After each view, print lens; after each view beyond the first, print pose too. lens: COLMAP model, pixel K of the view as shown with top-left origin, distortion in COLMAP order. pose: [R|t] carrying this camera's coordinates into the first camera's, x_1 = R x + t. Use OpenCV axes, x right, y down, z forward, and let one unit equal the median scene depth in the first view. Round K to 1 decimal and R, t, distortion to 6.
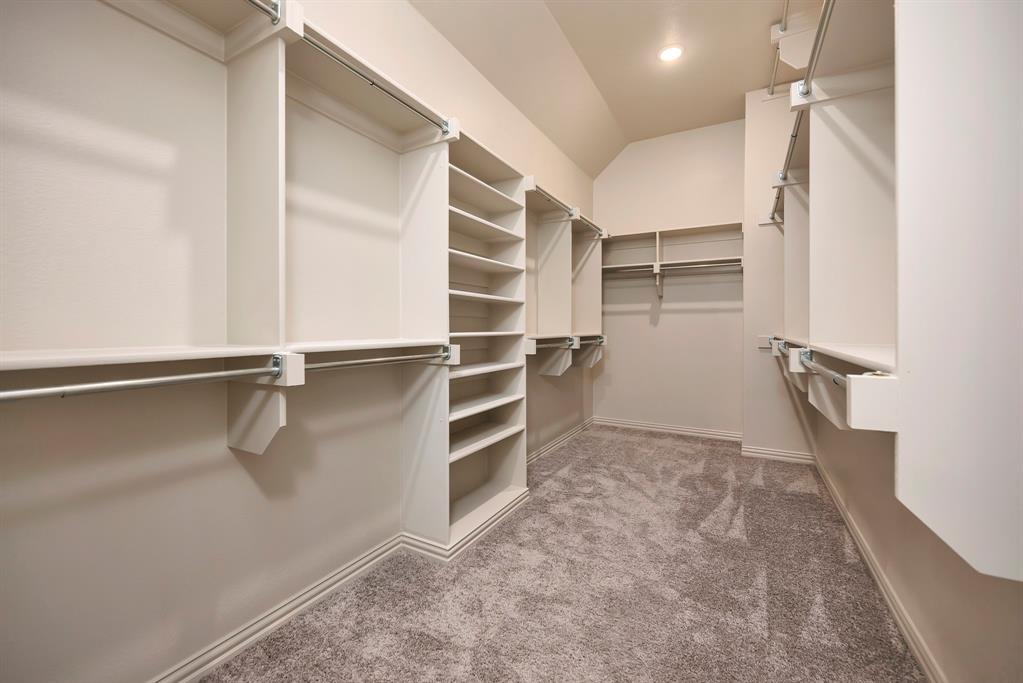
lens RADIAL K [[411.7, 0, 506.6], [0, 411.7, 331.5], [0, 0, 1]] dist [-0.002485, -0.000275]
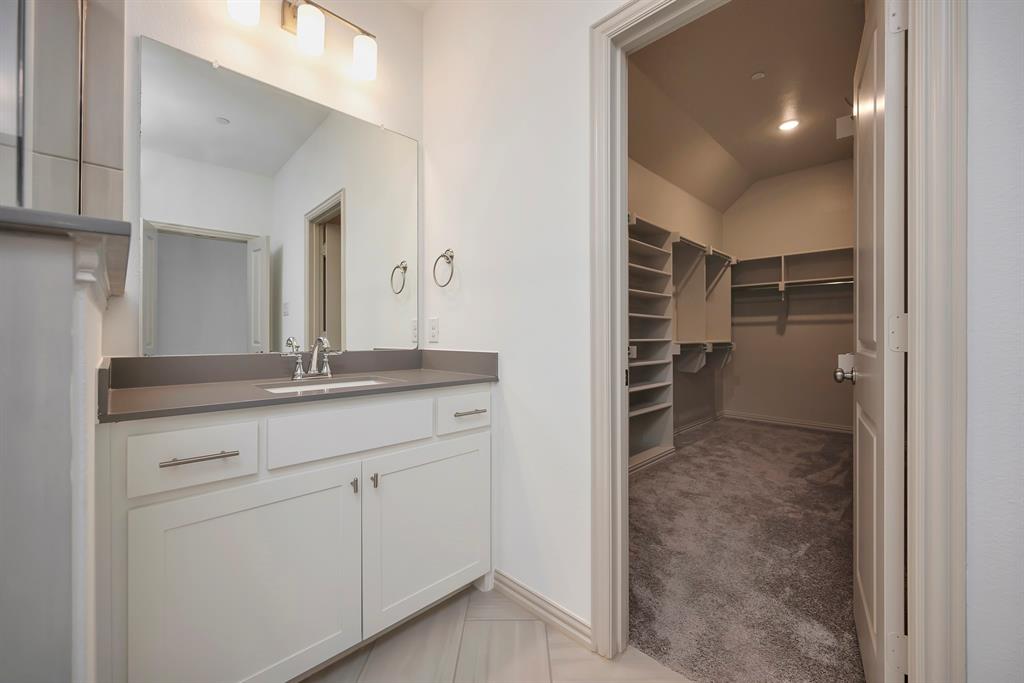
lens RADIAL K [[412.1, 0, 507.1], [0, 412.1, 331.5], [0, 0, 1]] dist [-0.002485, -0.000275]
pose [[0.962359, 0.001856, -0.271776, -0.117457], [-0.006881, 0.999822, -0.017540, 0.004254], [0.271695, 0.018749, 0.962201, -0.545738]]
